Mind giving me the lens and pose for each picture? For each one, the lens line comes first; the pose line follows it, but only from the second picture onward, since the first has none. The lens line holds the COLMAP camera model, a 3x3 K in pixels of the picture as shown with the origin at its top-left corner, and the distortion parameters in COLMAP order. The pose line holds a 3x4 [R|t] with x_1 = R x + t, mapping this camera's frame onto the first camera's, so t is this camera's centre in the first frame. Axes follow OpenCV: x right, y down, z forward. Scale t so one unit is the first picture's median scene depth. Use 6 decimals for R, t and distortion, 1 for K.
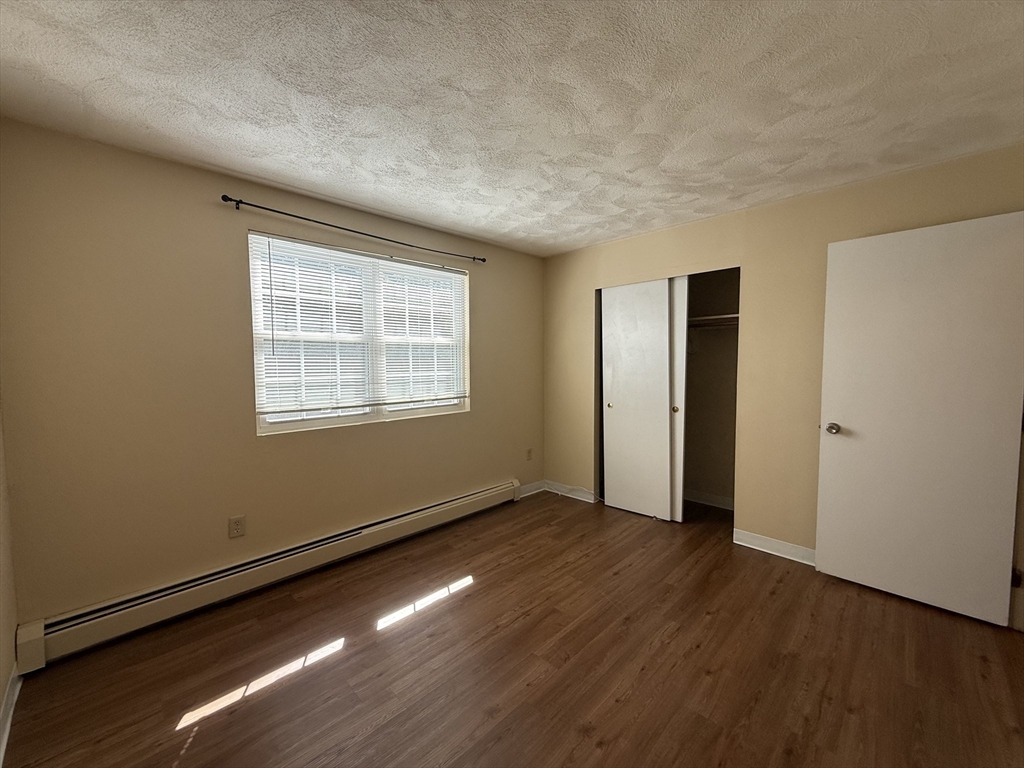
lens RADIAL K [[413.5, 0, 506.1], [0, 413.5, 387.6], [0, 0, 1]] dist [-0.000143, -0.000387]
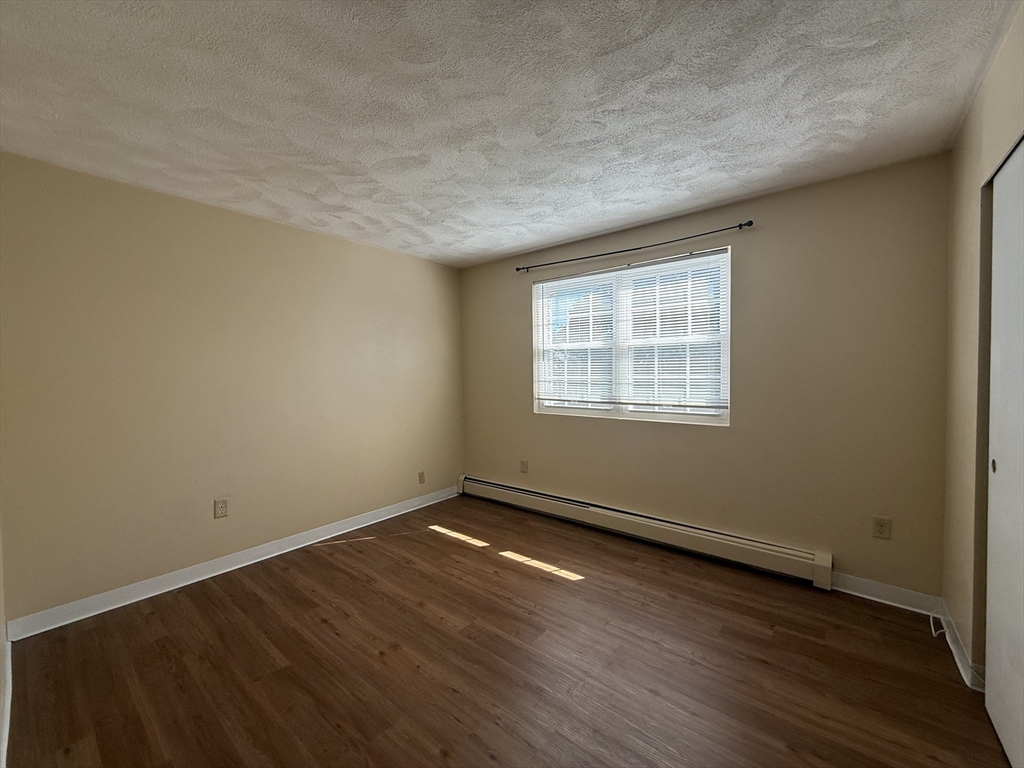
lens RADIAL K [[413.5, 0, 509.5], [0, 413.5, 387.6], [0, 0, 1]] dist [-0.000143, -0.000387]
pose [[0.087516, 0.046184, -0.995092, 0.781660], [-0.054416, 0.997655, 0.041517, -0.031311], [0.994676, 0.050515, 0.089824, 0.632825]]
